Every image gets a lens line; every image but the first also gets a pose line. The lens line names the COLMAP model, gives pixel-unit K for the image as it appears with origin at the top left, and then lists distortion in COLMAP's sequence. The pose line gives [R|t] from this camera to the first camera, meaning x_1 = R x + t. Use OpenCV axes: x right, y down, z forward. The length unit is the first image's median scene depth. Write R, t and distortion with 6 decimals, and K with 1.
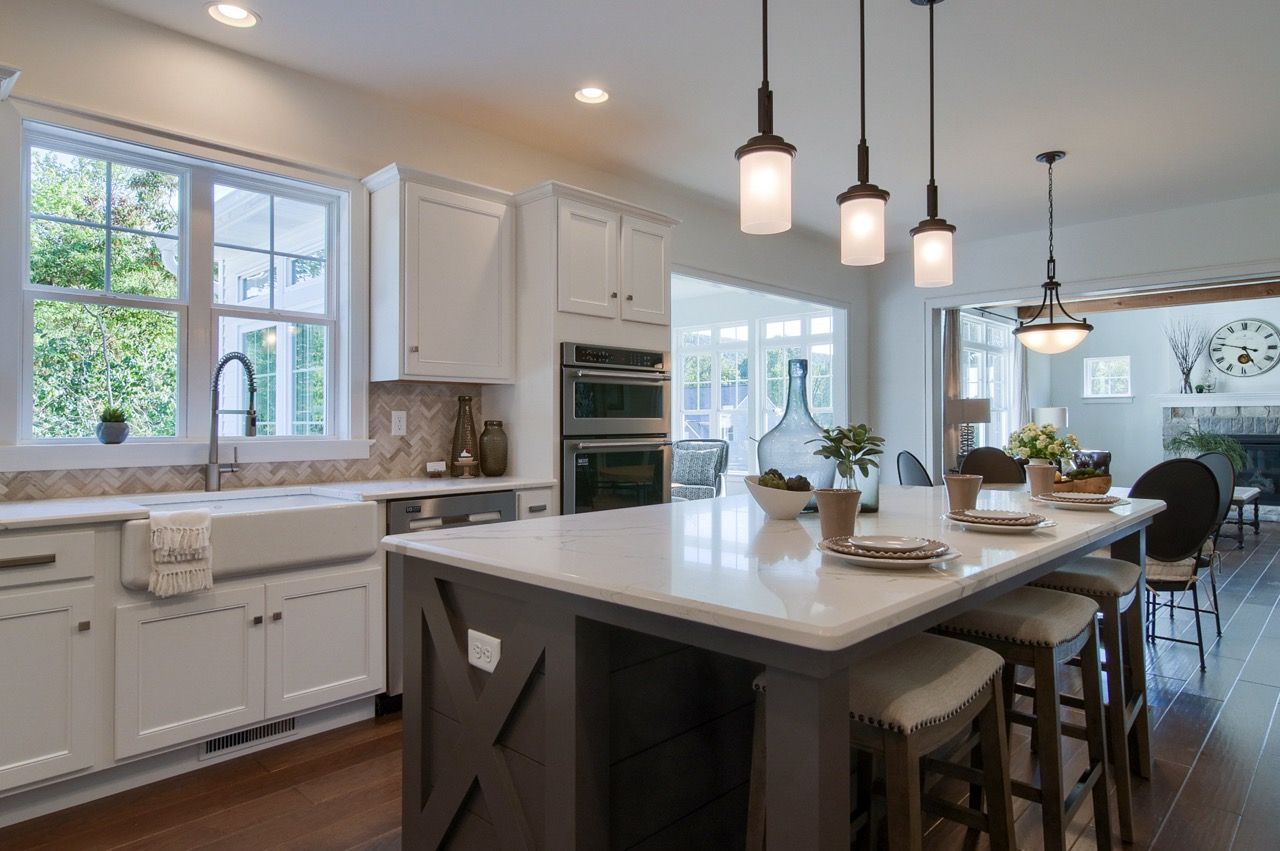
lens RADIAL K [[769.1, 0, 665.7], [0, 769.1, 412.1], [0, 0, 1]] dist [-0.005748, 0.008793]
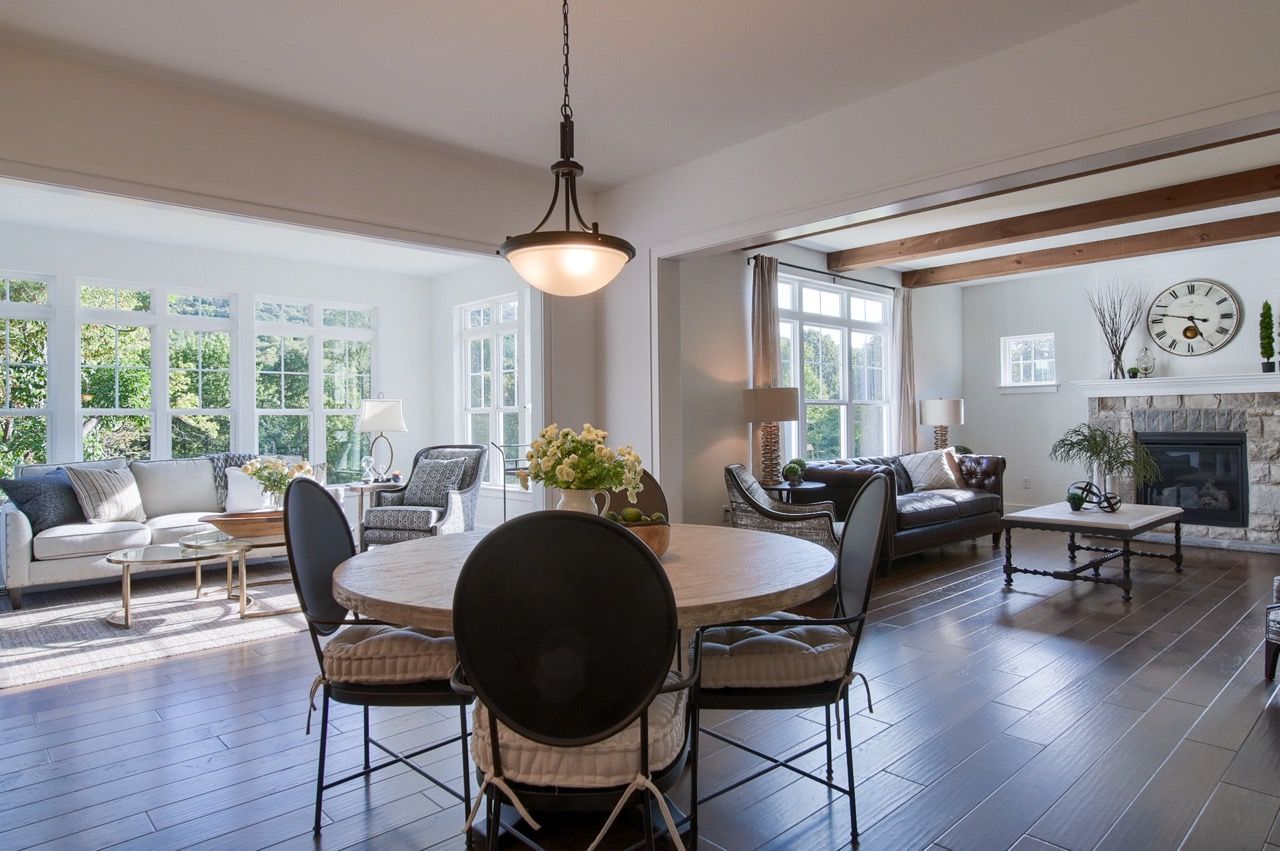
lens RADIAL K [[769.1, 0, 671.4], [0, 769.1, 411.5], [0, 0, 1]] dist [-0.005748, 0.008793]
pose [[0.998605, -0.011252, -0.051581, 0.279646], [0.011287, 0.999936, 0.000391, 0.002810], [0.051573, -0.000973, 0.998669, 0.216776]]
